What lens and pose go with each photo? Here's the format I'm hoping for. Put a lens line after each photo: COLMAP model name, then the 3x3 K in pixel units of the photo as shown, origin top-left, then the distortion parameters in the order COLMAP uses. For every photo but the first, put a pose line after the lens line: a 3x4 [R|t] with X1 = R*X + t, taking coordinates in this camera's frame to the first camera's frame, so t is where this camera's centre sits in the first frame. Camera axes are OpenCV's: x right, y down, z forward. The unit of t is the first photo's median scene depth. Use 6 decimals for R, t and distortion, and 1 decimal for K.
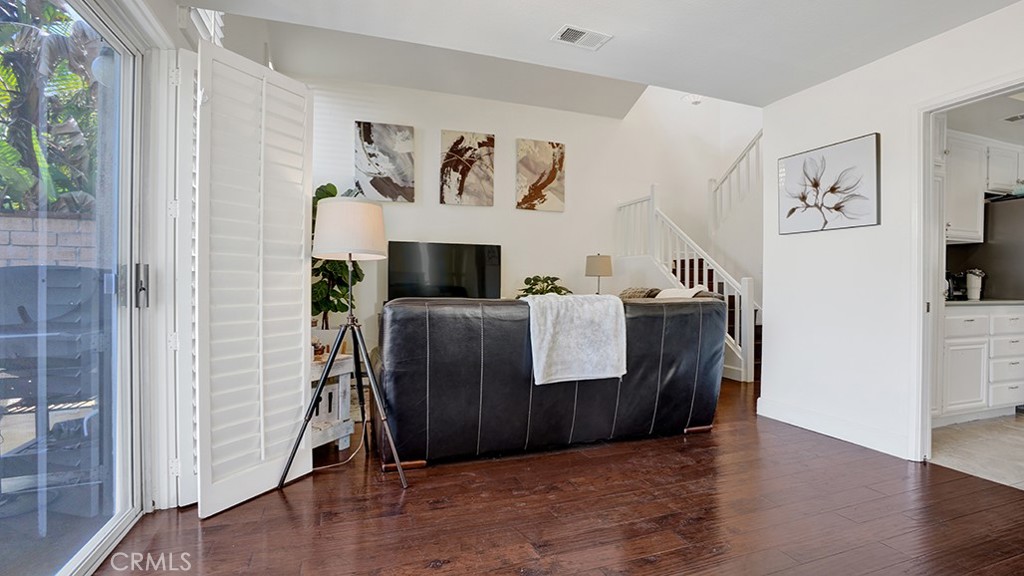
lens RADIAL K [[485.6, 0, 514.6], [0, 485.6, 284.3], [0, 0, 1]] dist [-0.038678, 0.012980]
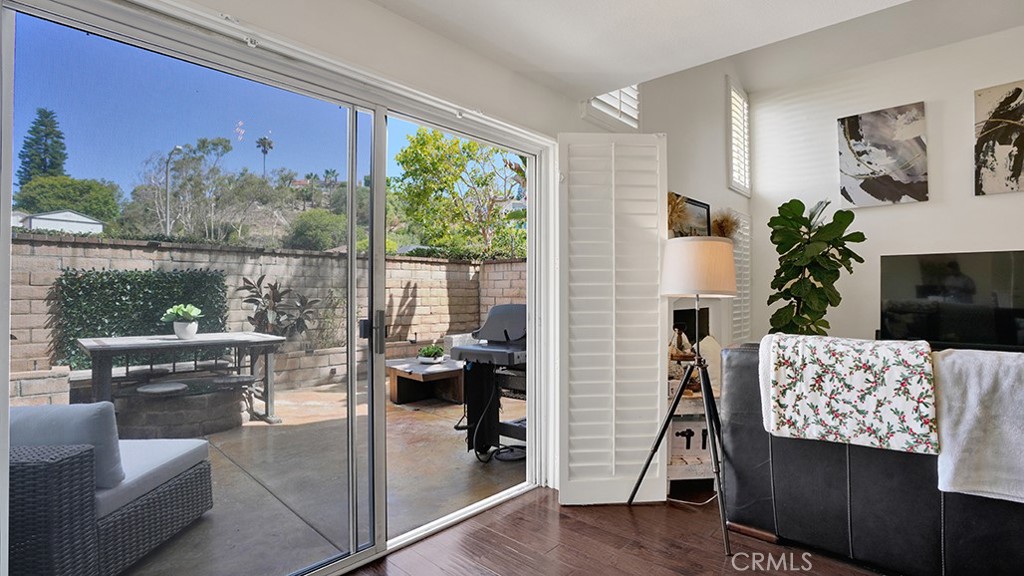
lens RADIAL K [[485.6, 0, 509.8], [0, 485.6, 291.3], [0, 0, 1]] dist [-0.038678, 0.012980]
pose [[0.482139, -0.013868, -0.875985, 0.144718], [0.003377, 0.999897, -0.013971, -0.022968], [0.876088, 0.003778, 0.482136, 0.084207]]
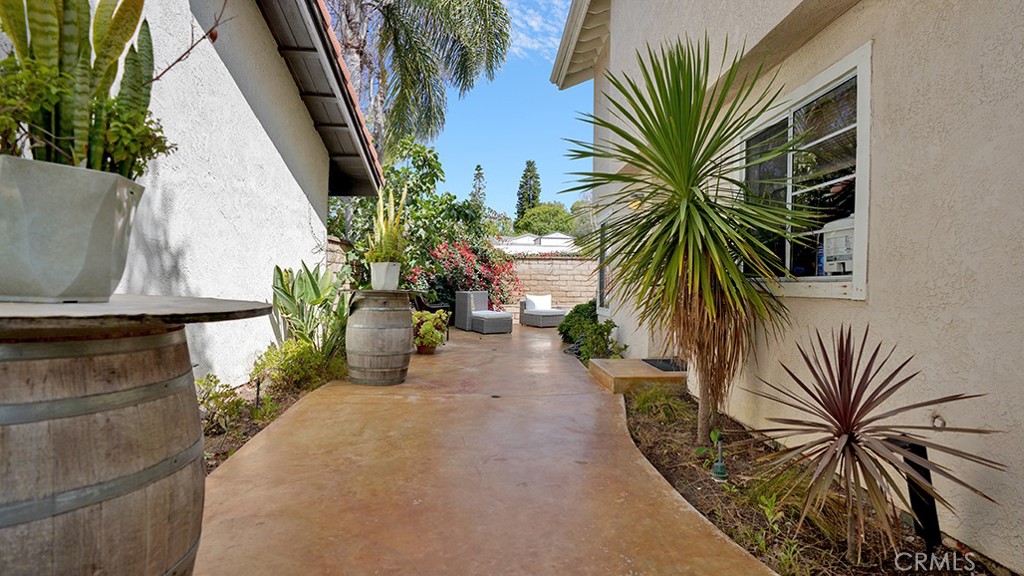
lens RADIAL K [[485.6, 0, 511.6], [0, 485.6, 288.9], [0, 0, 1]] dist [-0.038678, 0.012980]
pose [[-0.277397, -0.008302, -0.960720, 1.348140], [-0.011295, 0.999922, -0.005380, 0.032541], [0.960689, 0.009359, -0.277469, -0.065994]]
